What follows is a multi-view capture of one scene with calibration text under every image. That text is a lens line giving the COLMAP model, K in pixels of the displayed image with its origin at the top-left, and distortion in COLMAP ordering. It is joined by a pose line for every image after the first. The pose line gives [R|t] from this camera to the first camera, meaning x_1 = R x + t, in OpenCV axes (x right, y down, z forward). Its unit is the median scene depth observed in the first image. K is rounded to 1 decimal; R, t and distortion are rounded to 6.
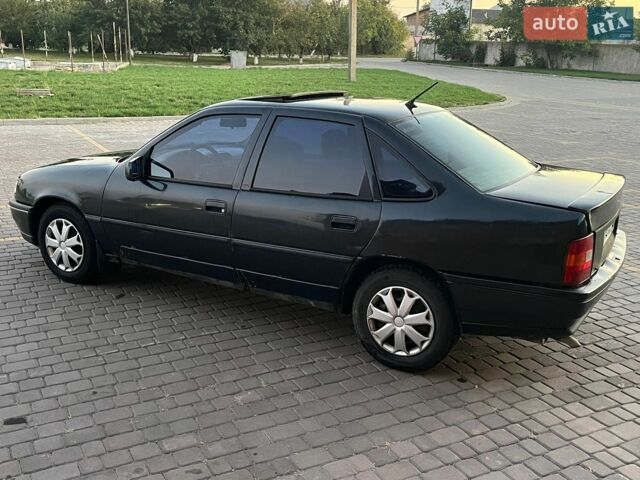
lens RADIAL K [[688.6, 0, 316.0], [0, 688.6, 240.9], [0, 0, 1]] dist [0.060722, -0.047561]
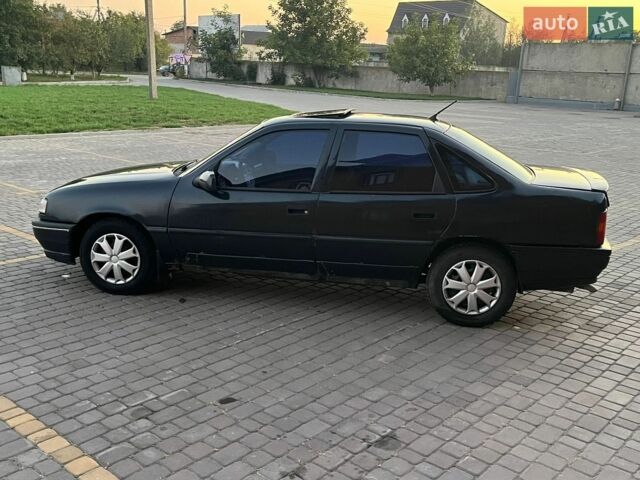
lens RADIAL K [[688.6, 0, 316.0], [0, 688.6, 240.9], [0, 0, 1]] dist [0.060722, -0.047561]
pose [[0.937556, -0.075336, 0.339578, -0.431579], [0.083340, 0.996480, -0.009026, 0.013895], [-0.337703, 0.036763, 0.940535, -0.079576]]
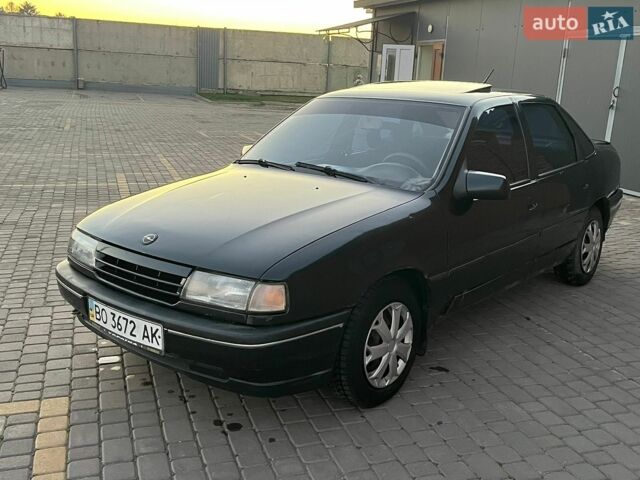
lens RADIAL K [[688.6, 0, 316.0], [0, 688.6, 240.9], [0, 0, 1]] dist [0.060722, -0.047561]
pose [[0.167943, -0.250319, 0.953486, -0.937612], [0.238066, 0.948894, 0.207182, -0.224400], [-0.956619, 0.192198, 0.218953, 0.910780]]
